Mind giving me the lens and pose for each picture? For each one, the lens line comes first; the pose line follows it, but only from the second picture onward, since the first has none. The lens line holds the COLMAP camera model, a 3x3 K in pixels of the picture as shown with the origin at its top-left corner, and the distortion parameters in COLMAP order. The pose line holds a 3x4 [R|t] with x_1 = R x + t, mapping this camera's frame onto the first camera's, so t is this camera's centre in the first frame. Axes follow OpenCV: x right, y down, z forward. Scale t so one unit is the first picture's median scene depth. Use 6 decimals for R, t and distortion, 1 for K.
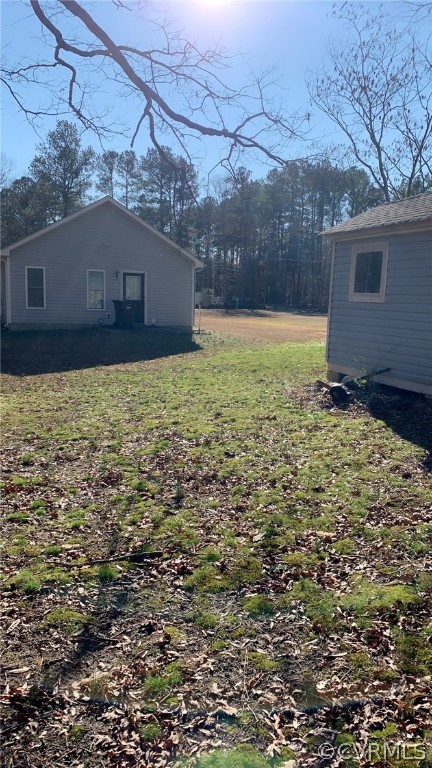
lens RADIAL K [[595.2, 0, 216.4], [0, 595.2, 405.6], [0, 0, 1]] dist [-0.041362, -0.004369]
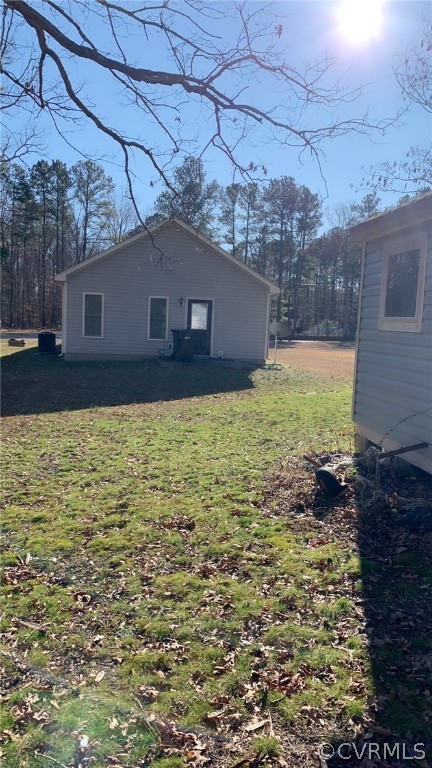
lens RADIAL K [[582.3, 0, 216.0], [0, 582.3, 384.0], [0, 0, 1]] dist [0.030111, -0.034011]
pose [[0.972669, 0.028780, -0.230407, 0.089991], [-0.048507, 0.995580, -0.080417, -0.025774], [0.227075, 0.089395, 0.969766, 0.155819]]
